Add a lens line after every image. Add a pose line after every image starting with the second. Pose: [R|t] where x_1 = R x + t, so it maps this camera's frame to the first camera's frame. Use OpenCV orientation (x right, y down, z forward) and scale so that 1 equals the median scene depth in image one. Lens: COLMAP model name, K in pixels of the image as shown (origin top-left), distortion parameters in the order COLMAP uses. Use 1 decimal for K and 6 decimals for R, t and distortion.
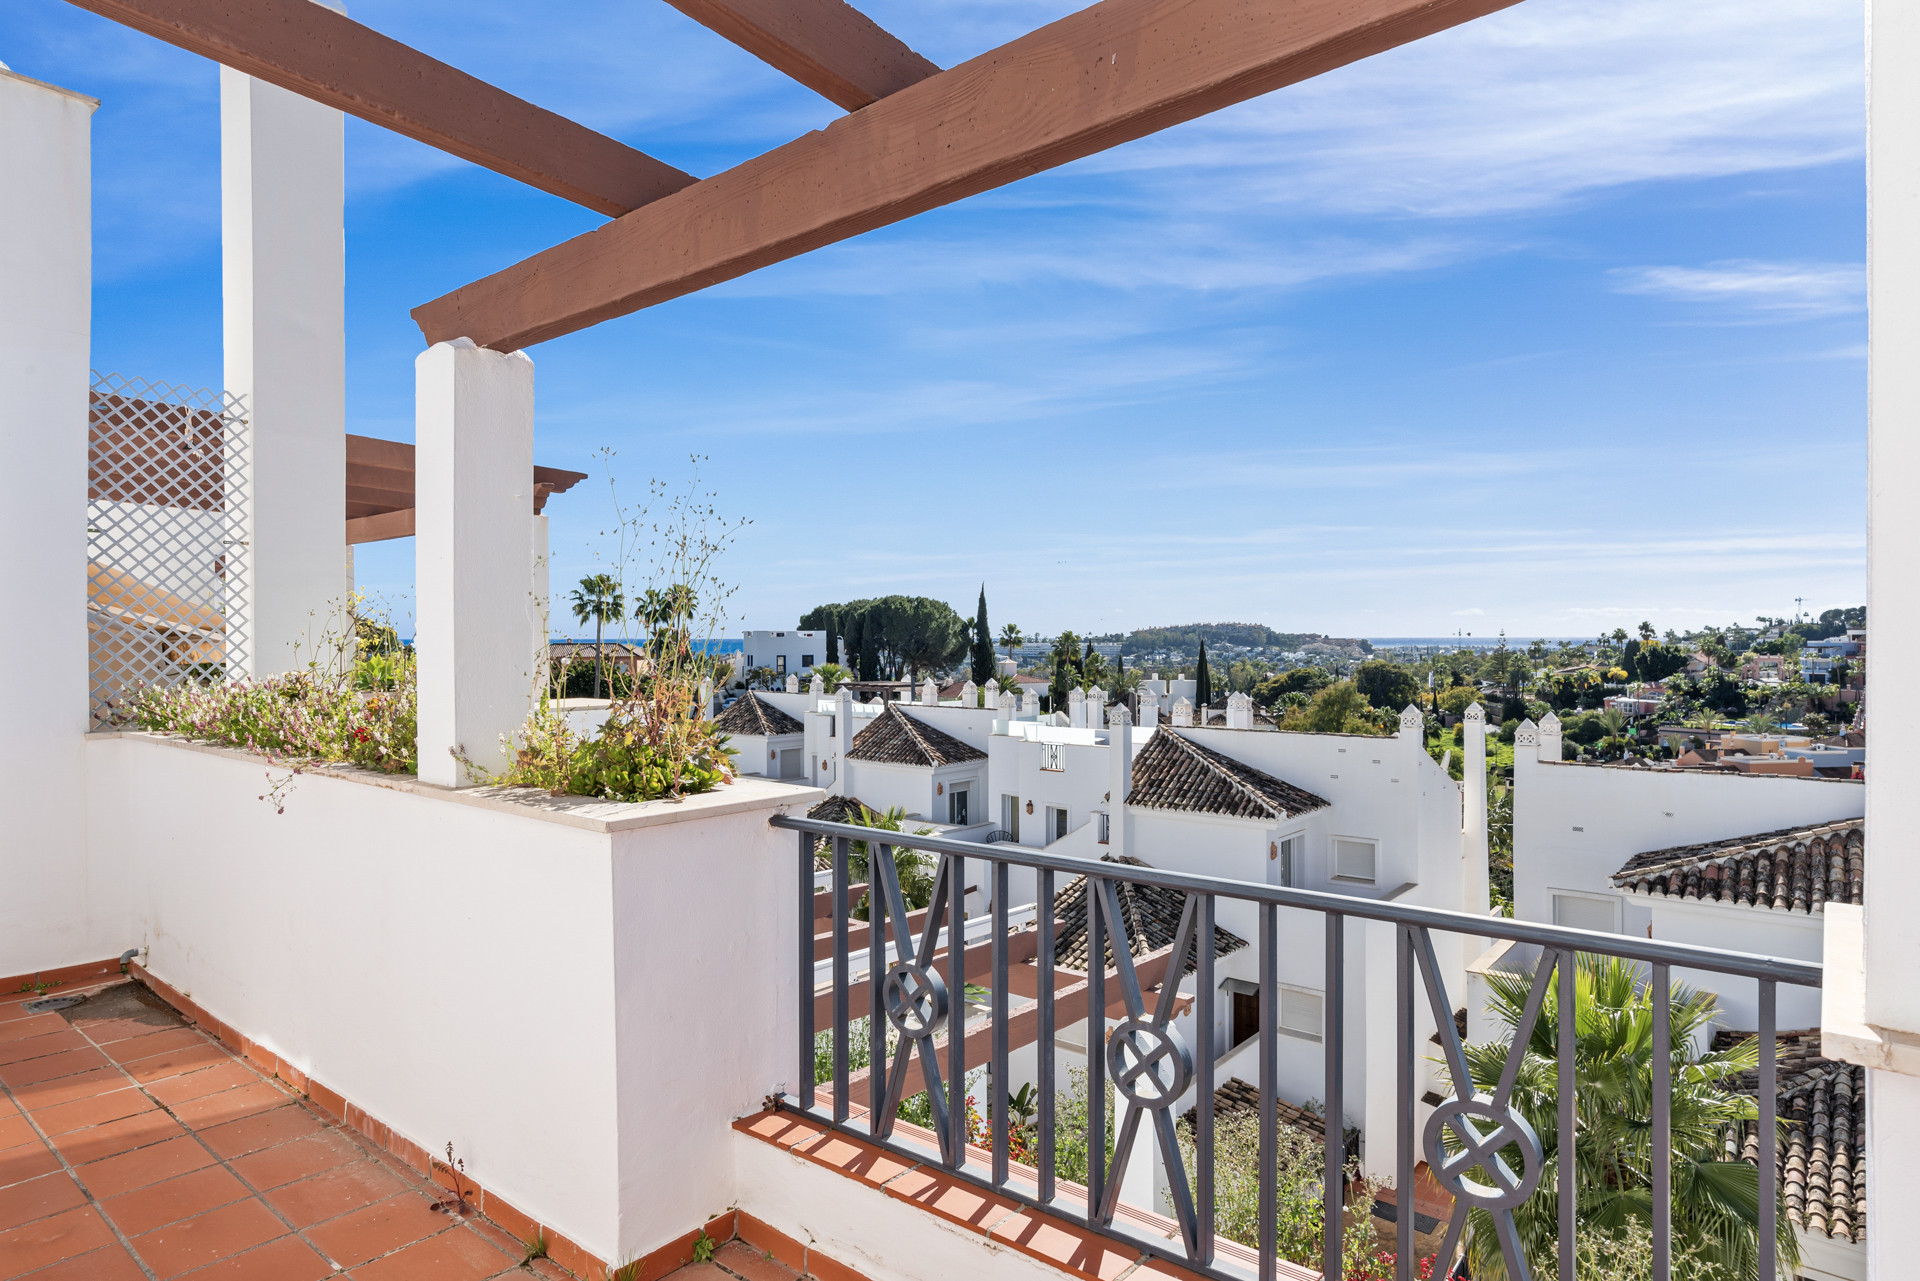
lens RADIAL K [[1076.2, 0, 978.7], [0, 1076.2, 631.0], [0, 0, 1]] dist [-0.039544, 0.019829]
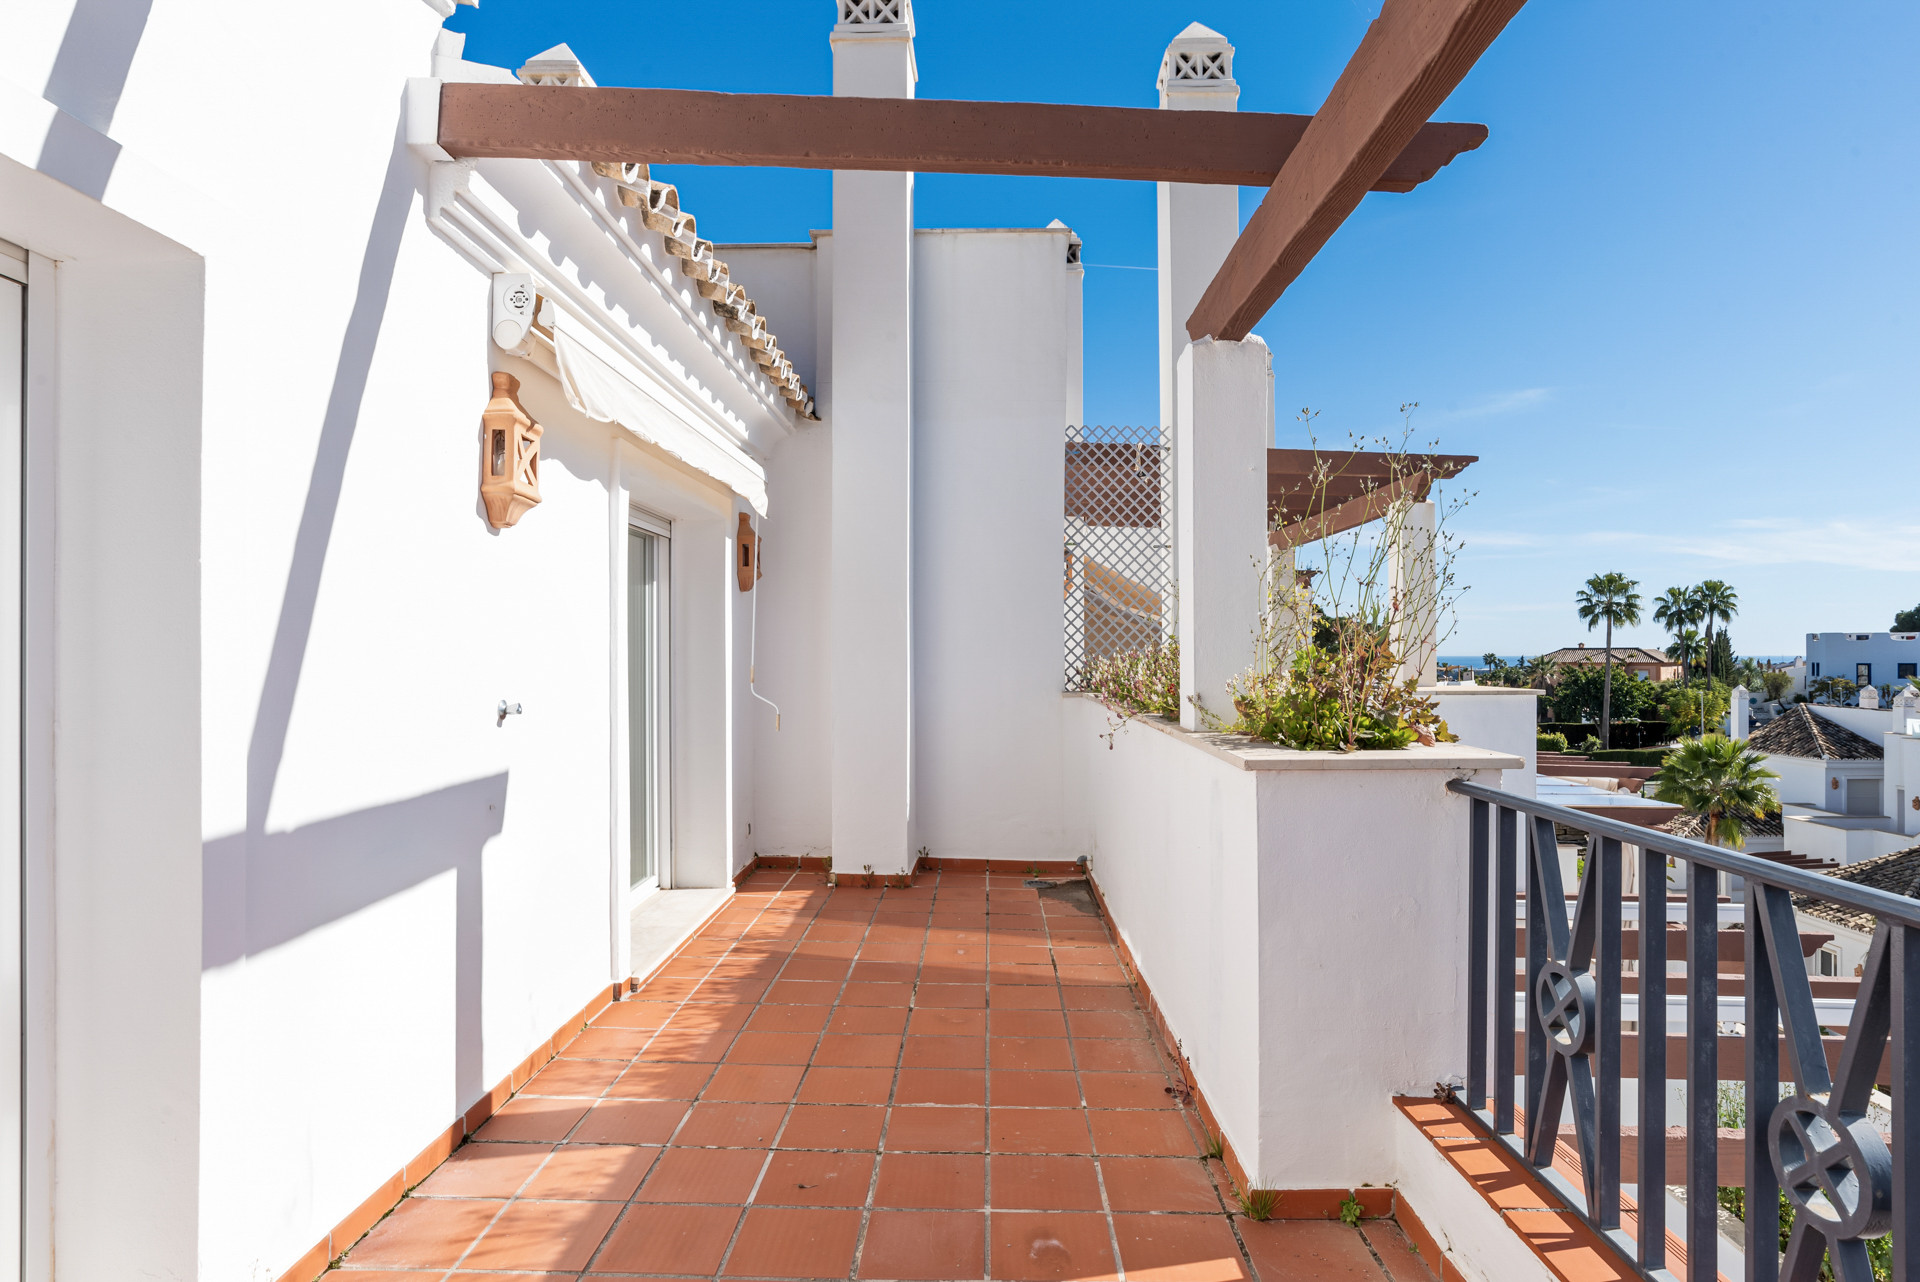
lens RADIAL K [[1048.1, 0, 969.4], [0, 1048.1, 640.5], [0, 0, 1]] dist [-0.033817, 0.003308]
pose [[0.608771, -0.005981, -0.793323, 0.199050], [0.006469, 0.999976, -0.002575, 0.040752], [0.793319, -0.003564, 0.608795, 0.104149]]
